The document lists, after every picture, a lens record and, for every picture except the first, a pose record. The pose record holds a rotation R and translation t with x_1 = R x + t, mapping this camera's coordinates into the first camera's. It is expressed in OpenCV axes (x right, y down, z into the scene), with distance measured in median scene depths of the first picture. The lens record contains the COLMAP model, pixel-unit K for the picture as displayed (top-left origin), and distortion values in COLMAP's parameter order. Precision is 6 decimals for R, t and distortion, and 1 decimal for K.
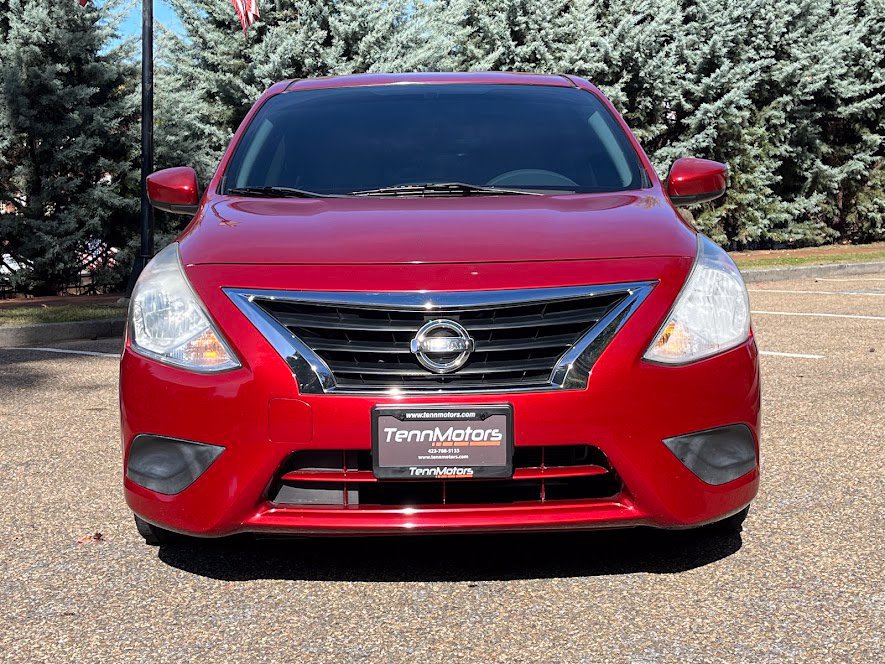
lens RADIAL K [[1399.9, 0, 442.5], [0, 1399.9, 332.0], [0, 0, 1]] dist [0.077557, -0.057534]
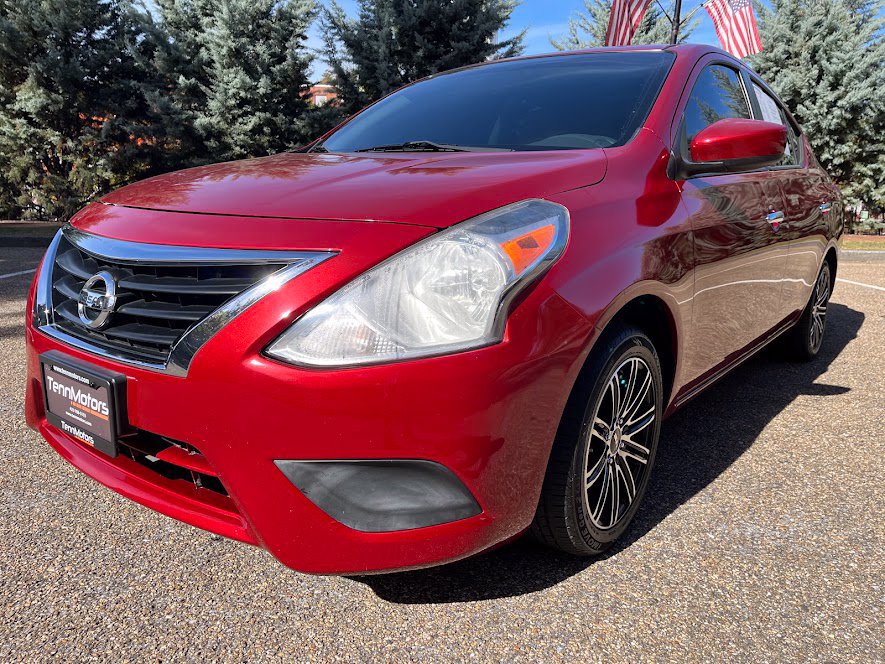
lens RADIAL K [[695.6, 0, 442.5], [0, 695.6, 332.0], [0, 0, 1]] dist [0.013190, -0.004665]
pose [[0.790516, 0.163006, -0.590350, 0.096197], [-0.093256, 0.984727, 0.147024, -0.012235], [0.605299, -0.061171, 0.793644, 0.165050]]
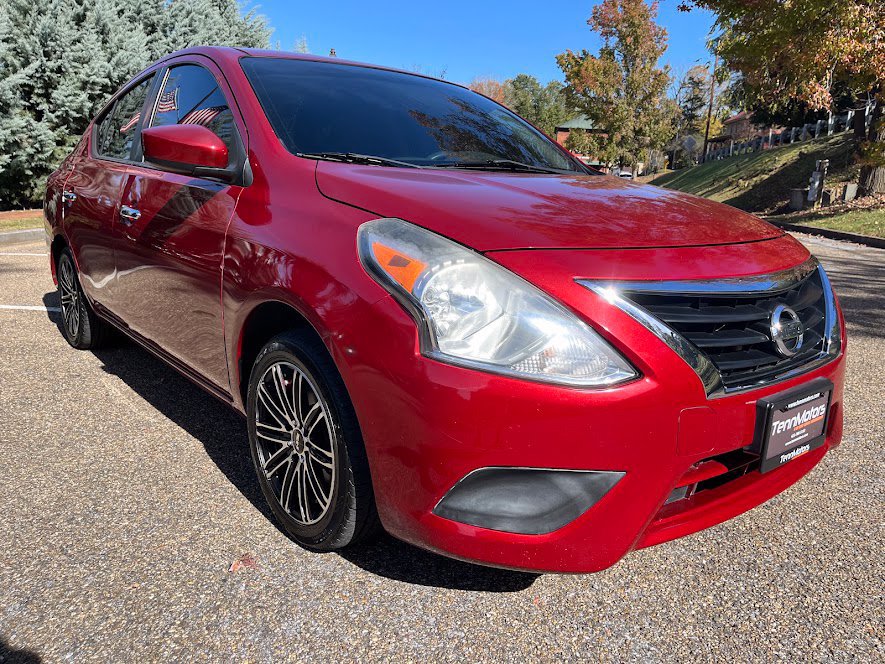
lens RADIAL K [[674.5, 0, 442.5], [0, 674.5, 332.0], [0, 0, 1]] dist [0.026507, -0.003762]
pose [[0.805541, -0.111728, 0.581911, -0.103120], [0.027673, 0.988084, 0.151406, -0.014749], [-0.591893, -0.105861, 0.799034, 0.161840]]
